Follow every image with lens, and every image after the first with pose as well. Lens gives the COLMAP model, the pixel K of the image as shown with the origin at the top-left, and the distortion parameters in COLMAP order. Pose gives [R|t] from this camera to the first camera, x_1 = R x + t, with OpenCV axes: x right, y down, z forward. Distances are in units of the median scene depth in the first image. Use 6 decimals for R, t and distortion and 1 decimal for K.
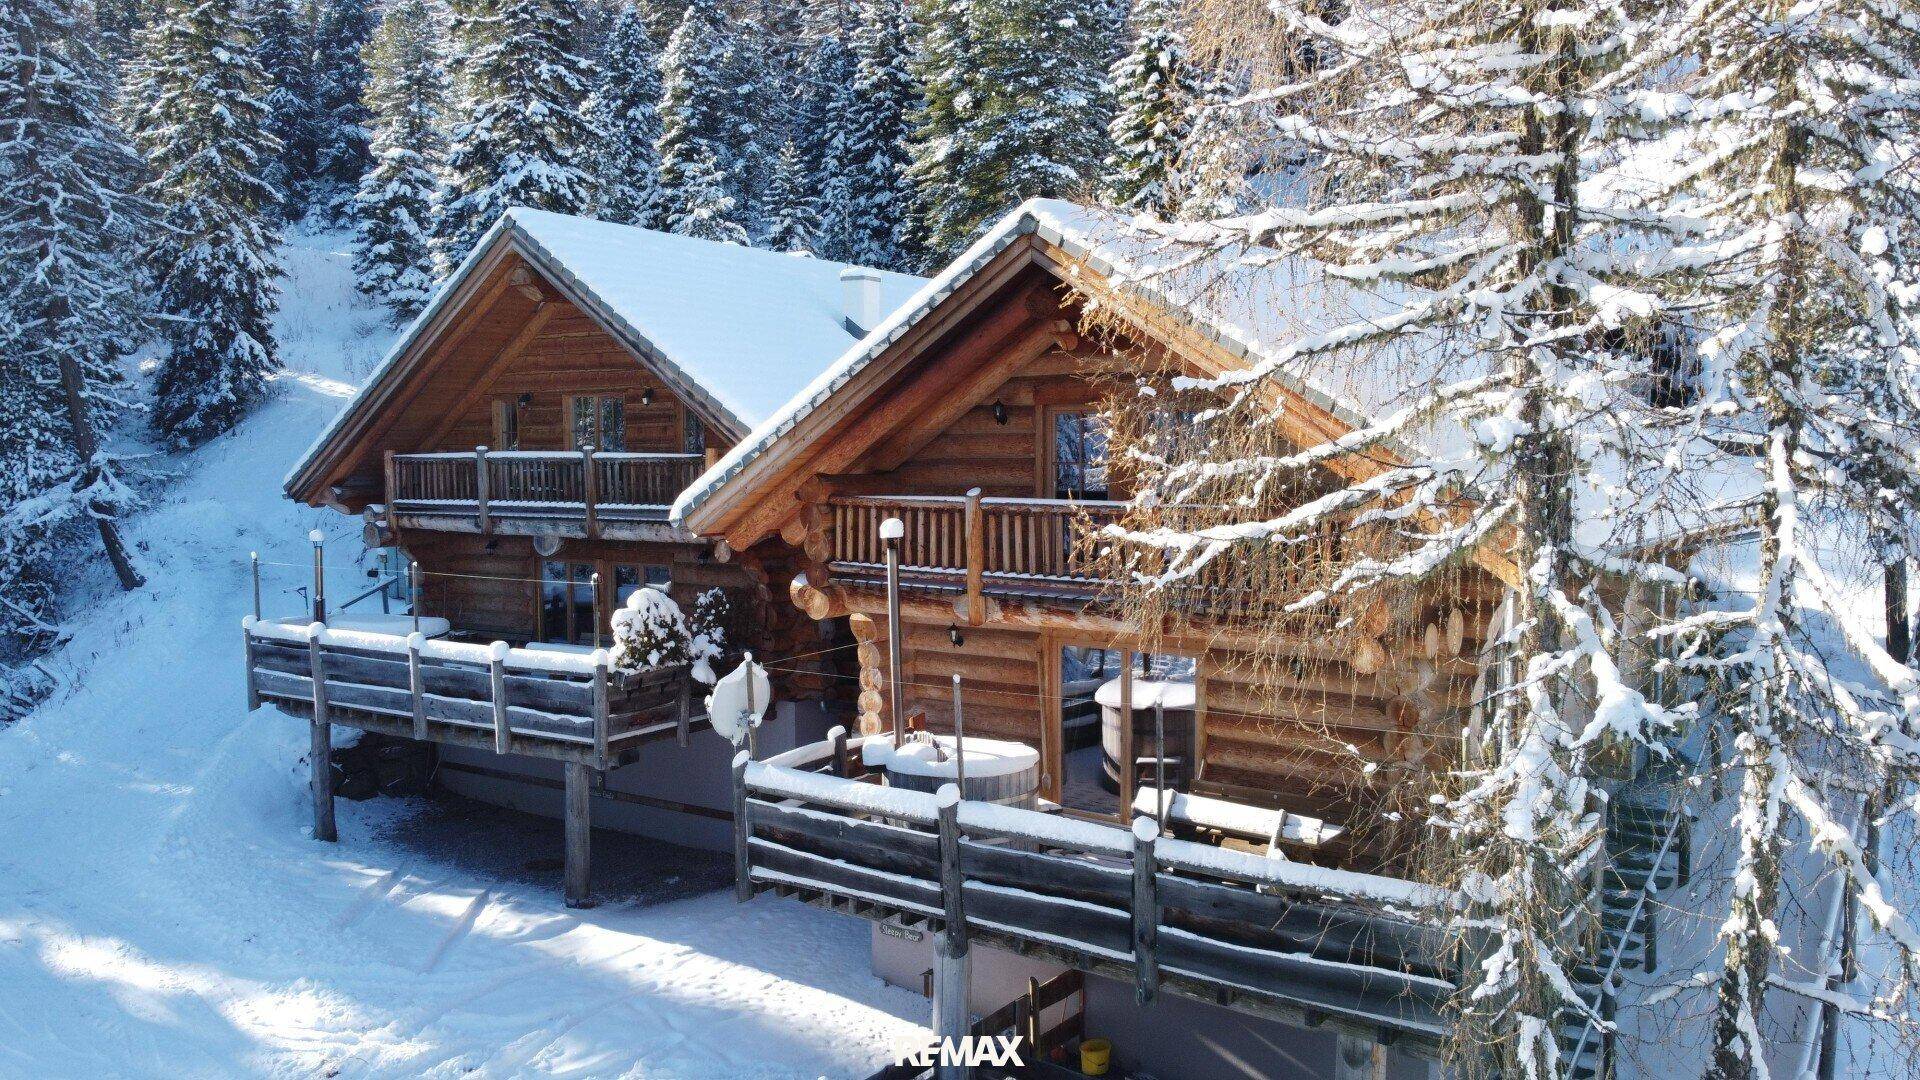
lens RADIAL K [[1452.1, 0, 963.9], [0, 1452.1, 537.3], [0, 0, 1]] dist [0.001523, -0.003006]
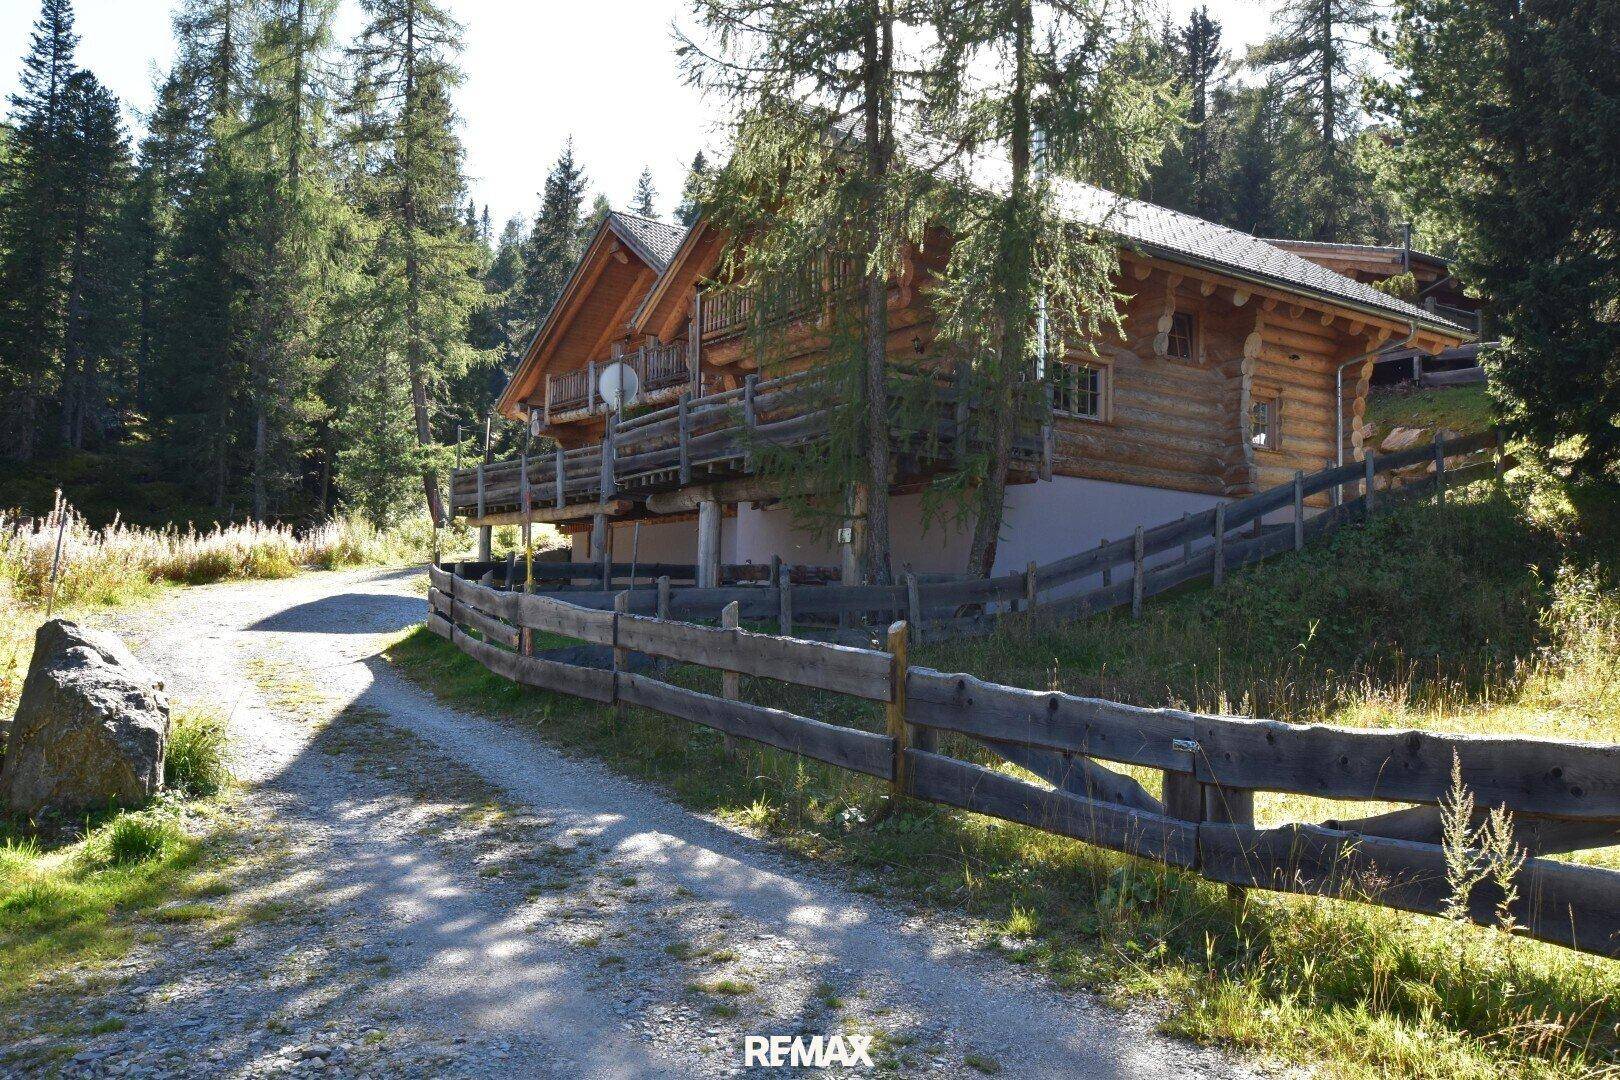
lens RADIAL K [[1325.8, 0, 819.8], [0, 1325.8, 537.0], [0, 0, 1]] dist [0.005676, -0.001055]
pose [[0.946797, 0.004015, -0.321806, 0.374553], [-0.048484, 0.990290, -0.130289, 0.310949], [0.318158, 0.138959, 0.937798, -0.253805]]
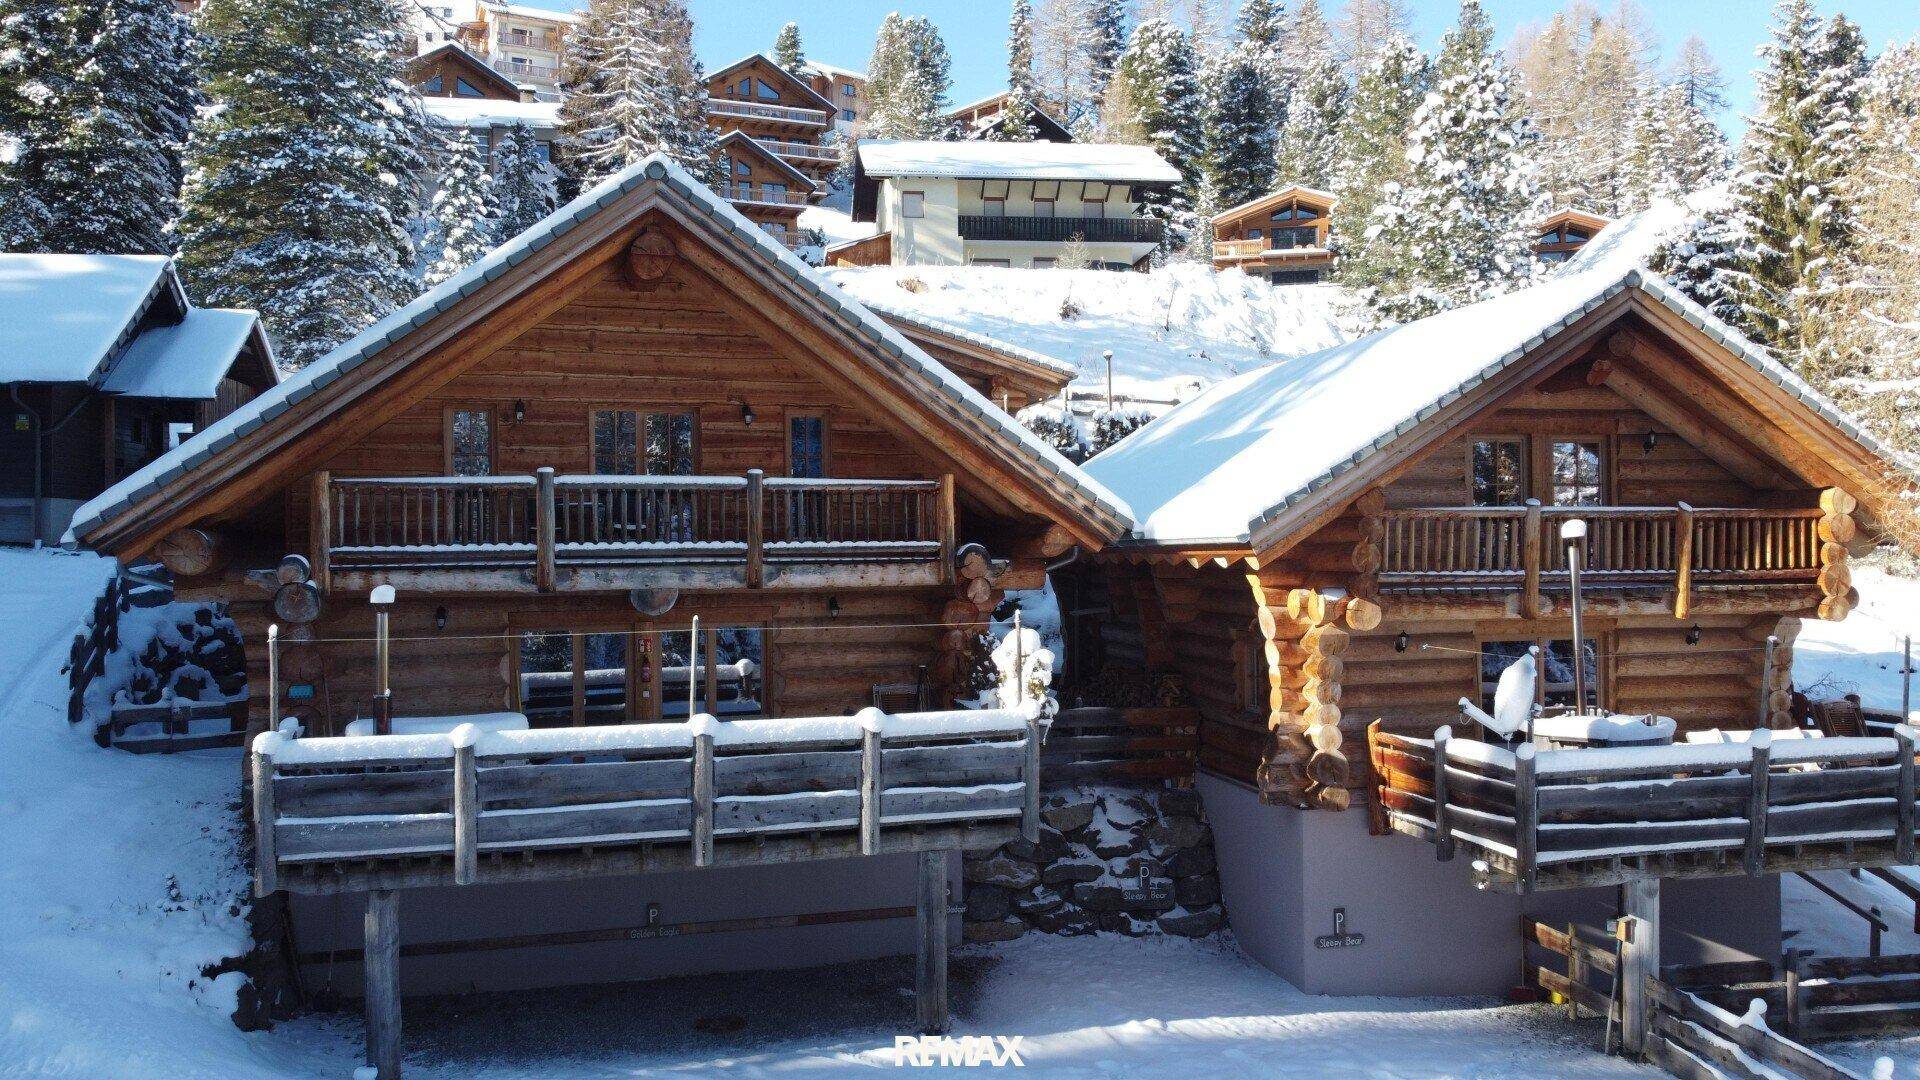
lens RADIAL K [[1452.1, 0, 953.5], [0, 1452.1, 543.8], [0, 0, 1]] dist [0.001523, -0.003006]
pose [[0.656082, 0.002445, 0.754686, -0.753273], [0.055090, 0.997172, -0.051122, 0.022718], [-0.752677, 0.075116, 0.654091, 0.388497]]
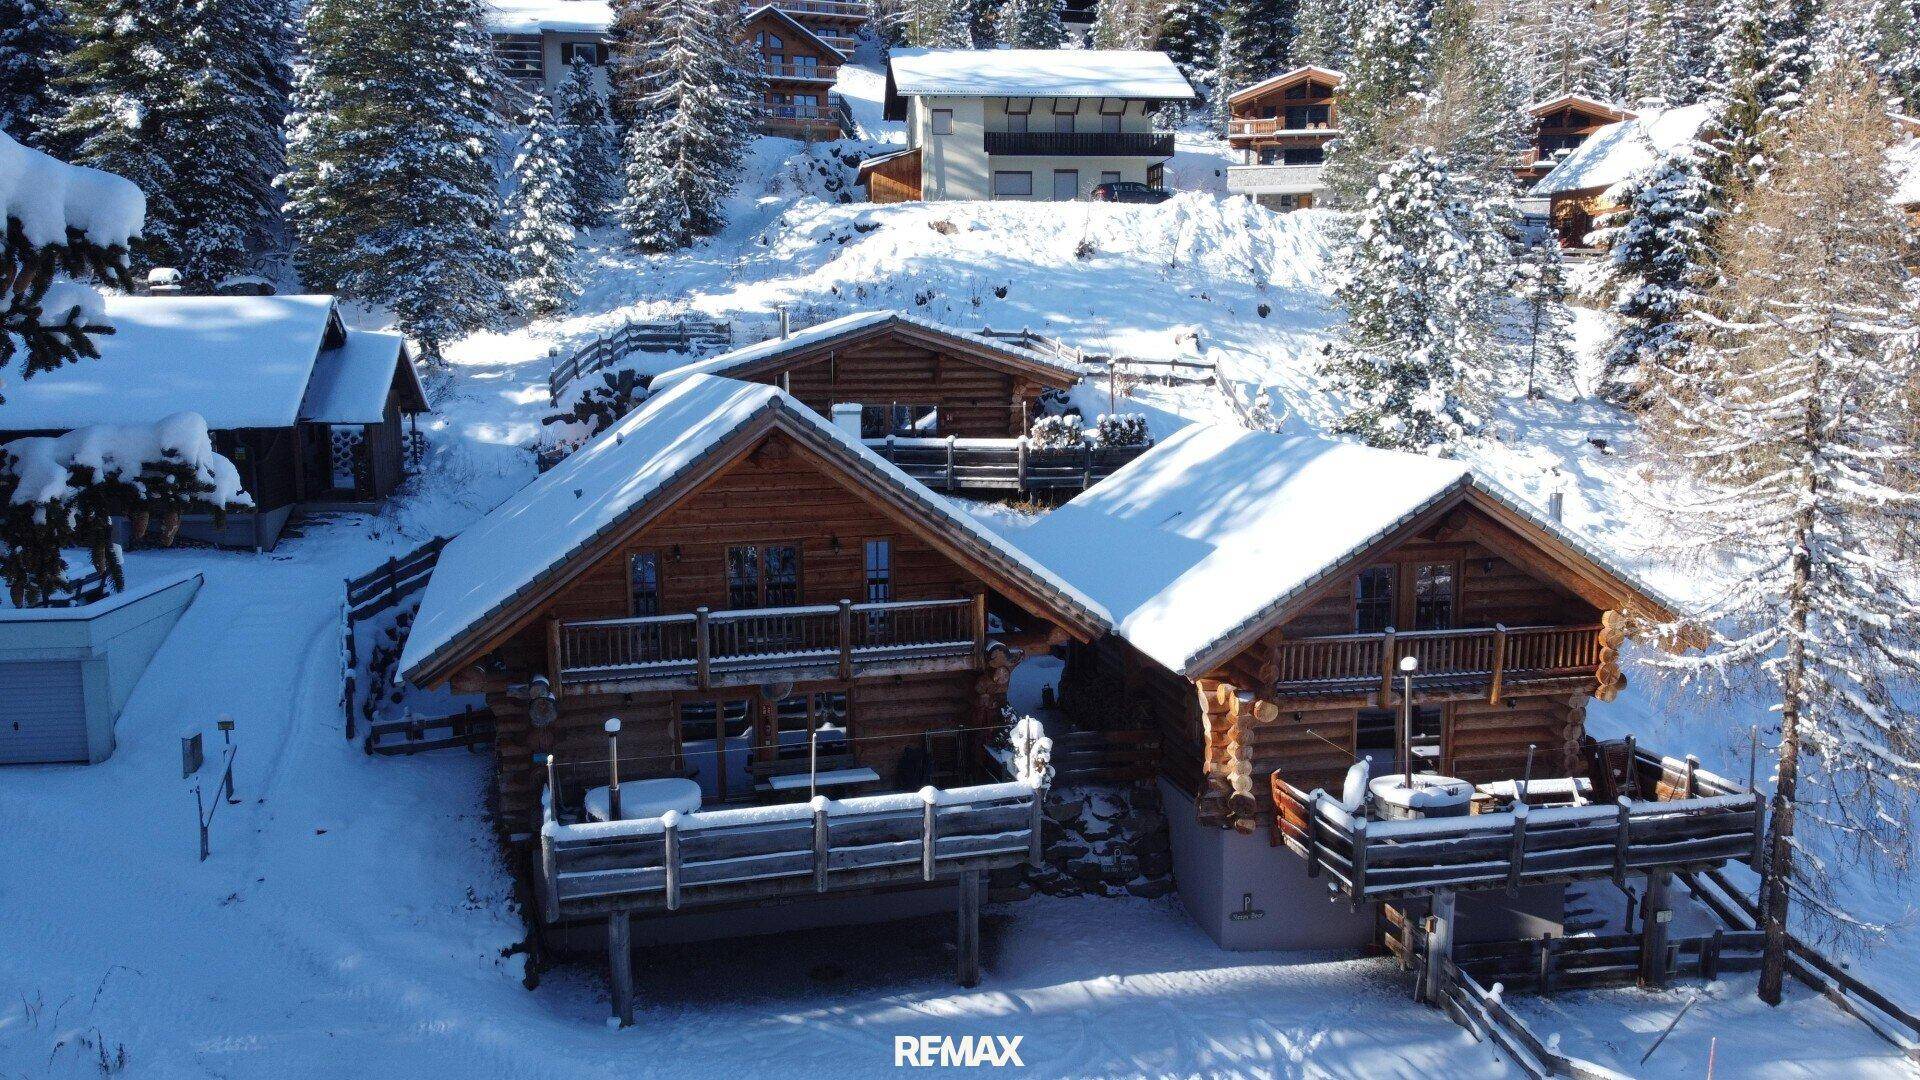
lens RADIAL K [[1452.1, 0, 953.9], [0, 1452.1, 543.5], [0, 0, 1]] dist [0.001523, -0.003006]
pose [[0.666958, -0.104262, 0.737764, -0.988269], [0.051620, 0.994248, 0.093843, -0.199658], [-0.743305, -0.024506, 0.668504, 0.177629]]
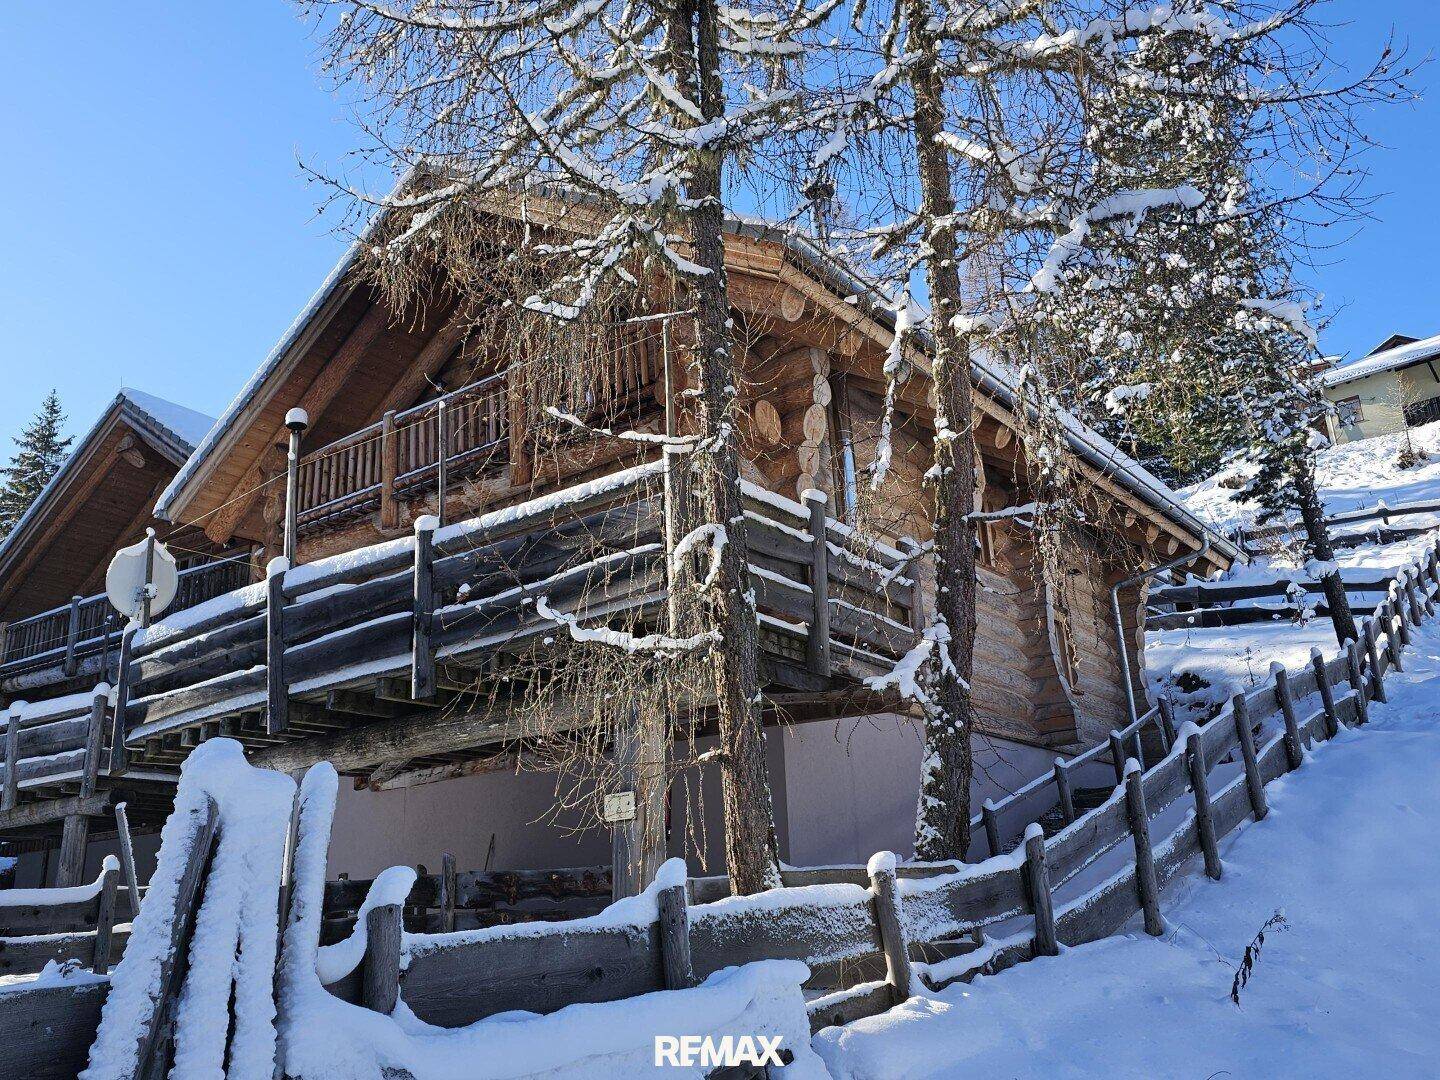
lens RADIAL K [[1238.2, 0, 706.0], [0, 1238.2, 502.5], [0, 0, 1]] dist [0.077571, -0.088982]
pose [[0.999012, -0.043216, -0.010409, 0.167616], [0.035632, 0.918520, -0.393766, 0.273056], [0.026578, 0.393006, 0.919152, 0.096995]]
